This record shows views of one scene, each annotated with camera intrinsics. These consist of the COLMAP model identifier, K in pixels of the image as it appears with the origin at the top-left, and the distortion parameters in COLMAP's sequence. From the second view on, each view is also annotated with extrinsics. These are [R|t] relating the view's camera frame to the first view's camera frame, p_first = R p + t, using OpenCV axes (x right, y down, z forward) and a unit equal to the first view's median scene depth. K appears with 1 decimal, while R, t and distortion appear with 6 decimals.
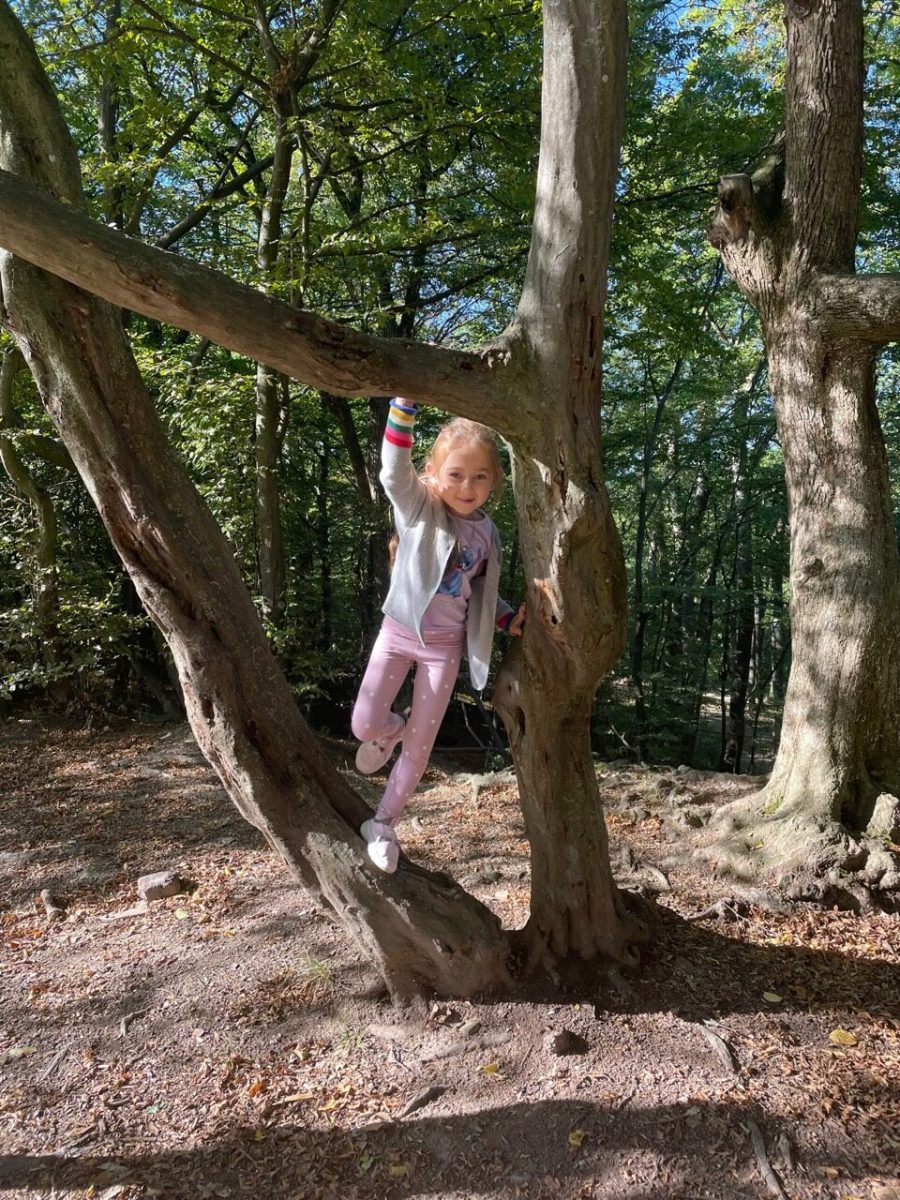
lens RADIAL K [[902.1, 0, 450.0], [0, 902.1, 600.0], [0, 0, 1]] dist [0.099147, -0.122771]
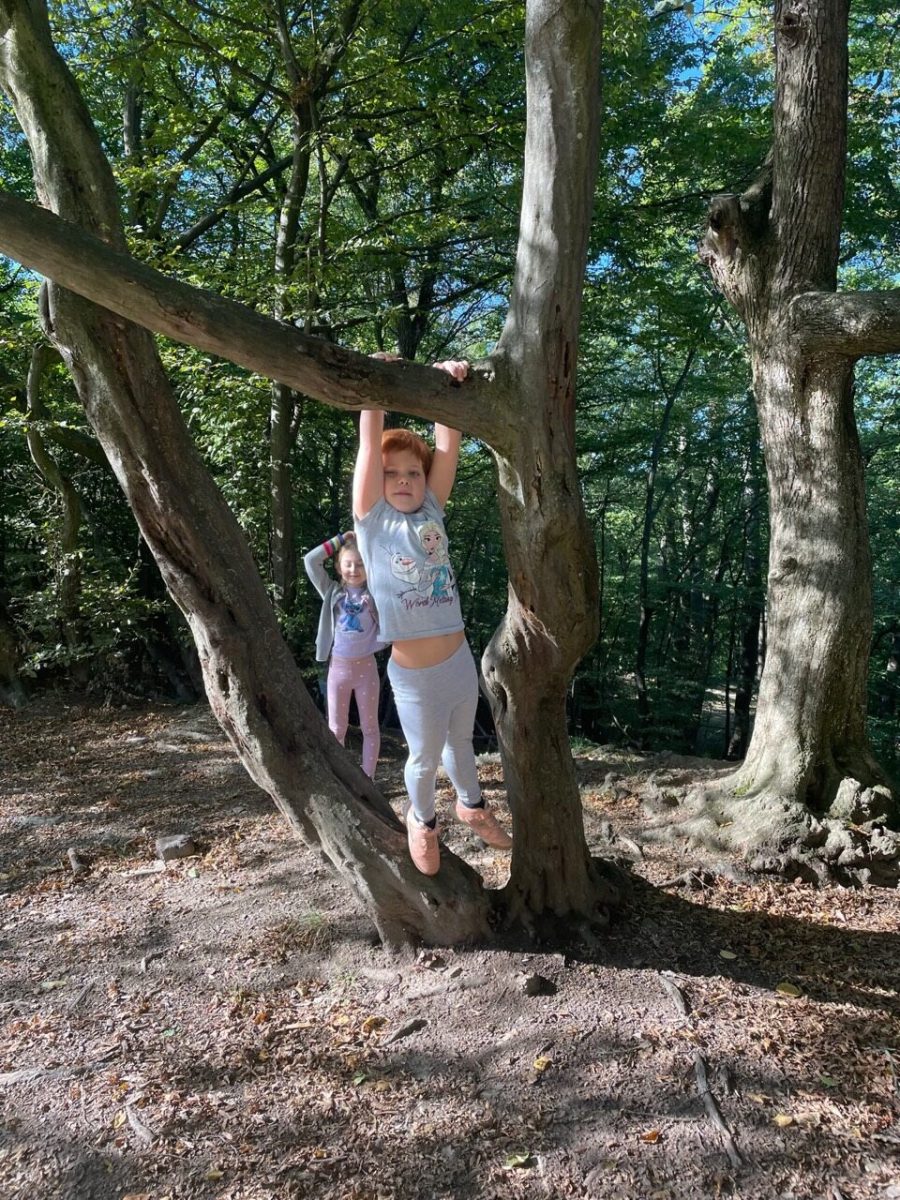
lens RADIAL K [[903.2, 0, 447.0], [0, 903.2, 600.2], [0, 0, 1]] dist [0.098874, -0.121100]
pose [[0.999690, 0.019297, -0.015737, 0.022061], [-0.019161, 0.999778, 0.008805, 0.003094], [0.015903, -0.008501, 0.999837, -0.103748]]
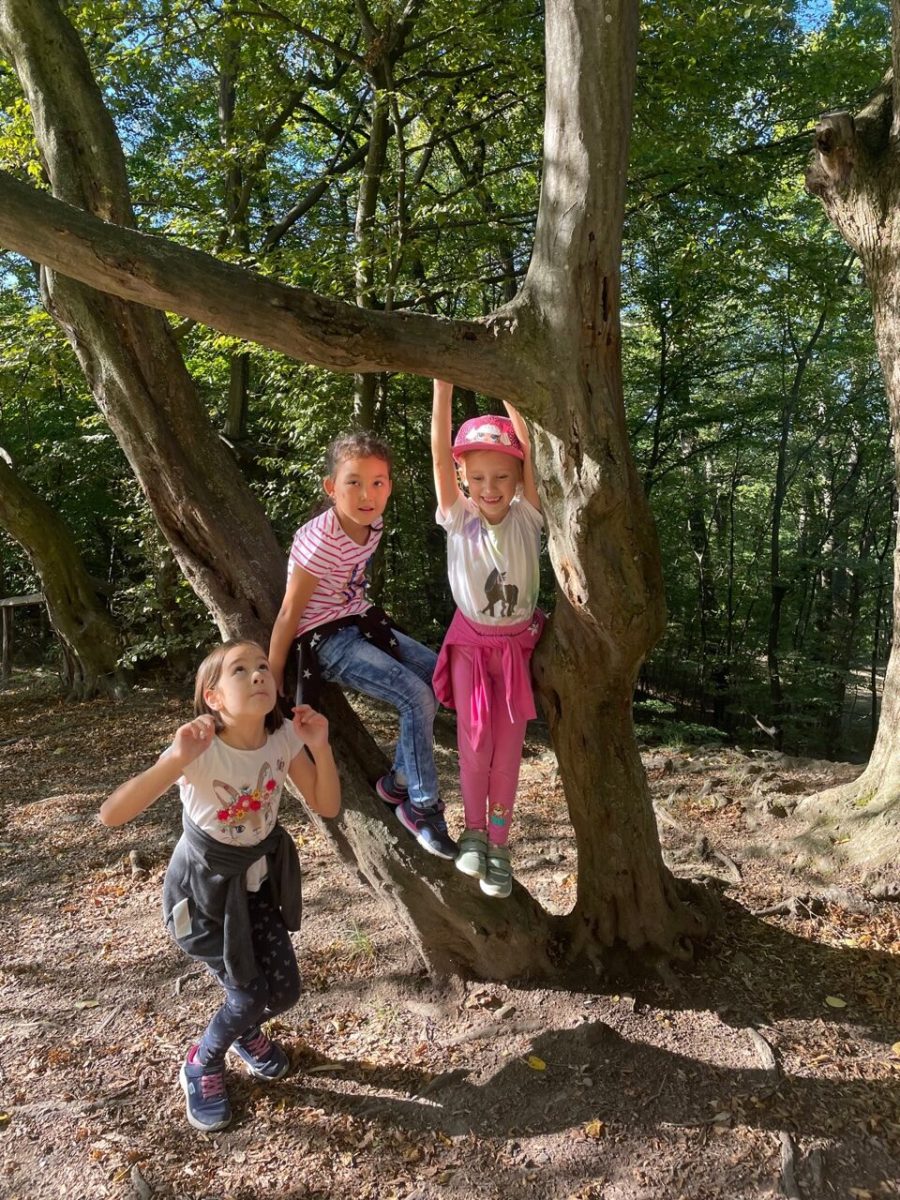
lens RADIAL K [[902.1, 0, 450.0], [0, 902.1, 600.0], [0, 0, 1]] dist [0.099147, -0.122771]
pose [[0.988131, 0.002395, -0.153596, 0.104568], [0.002079, 0.999578, 0.028958, -0.004630], [0.153601, -0.028933, 0.987709, 0.026726]]
